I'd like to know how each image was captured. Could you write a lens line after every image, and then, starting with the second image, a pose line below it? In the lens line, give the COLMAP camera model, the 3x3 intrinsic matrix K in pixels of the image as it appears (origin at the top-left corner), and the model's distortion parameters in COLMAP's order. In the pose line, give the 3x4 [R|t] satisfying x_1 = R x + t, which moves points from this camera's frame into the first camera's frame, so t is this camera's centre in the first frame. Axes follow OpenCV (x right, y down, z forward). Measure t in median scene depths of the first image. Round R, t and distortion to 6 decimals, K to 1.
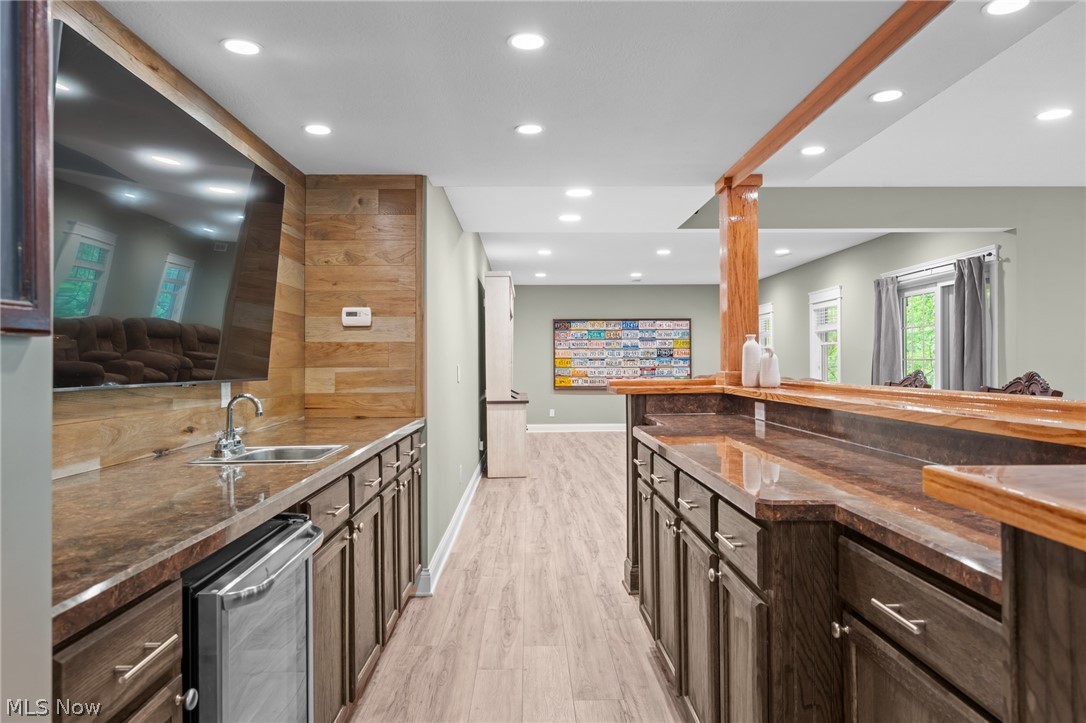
lens RADIAL K [[731.4, 0, 542.3], [0, 731.4, 362.4], [0, 0, 1]] dist [0.000657, 0.000596]
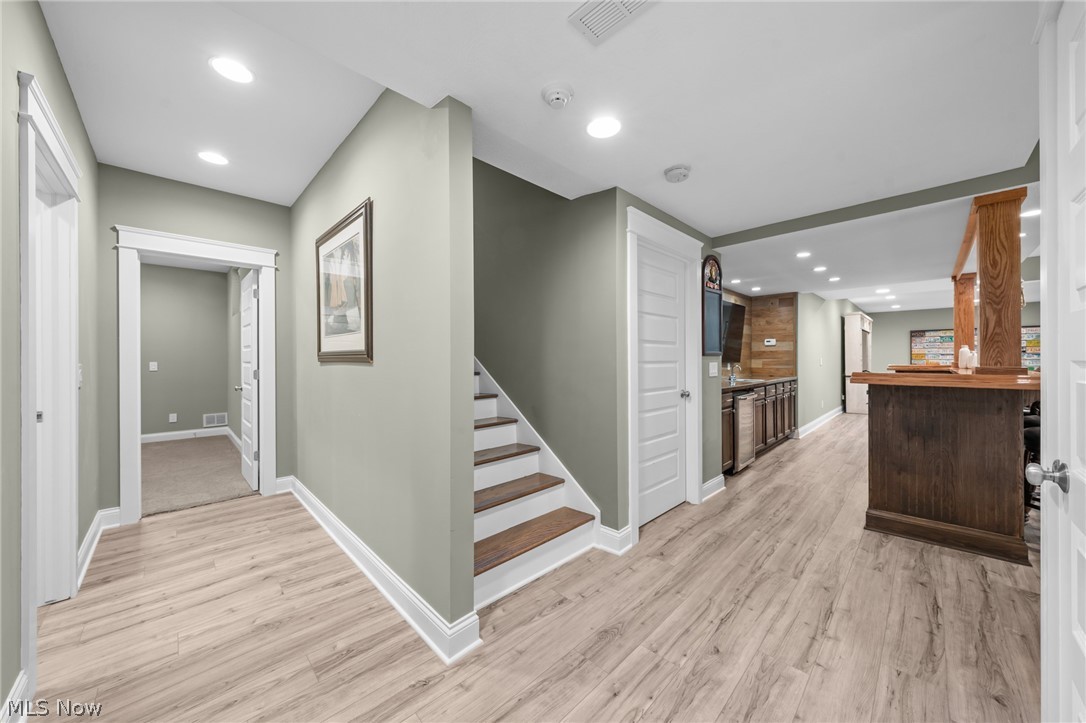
lens RADIAL K [[385.4, 0, 539.4], [0, 385.4, 358.9], [0, 0, 1]] dist [-0.003296, 0.000038]
pose [[0.690494, 0.004001, -0.723327, 0.232702], [0.001240, 0.999977, 0.006715, -0.006082], [0.723337, -0.005534, 0.690473, -0.769393]]
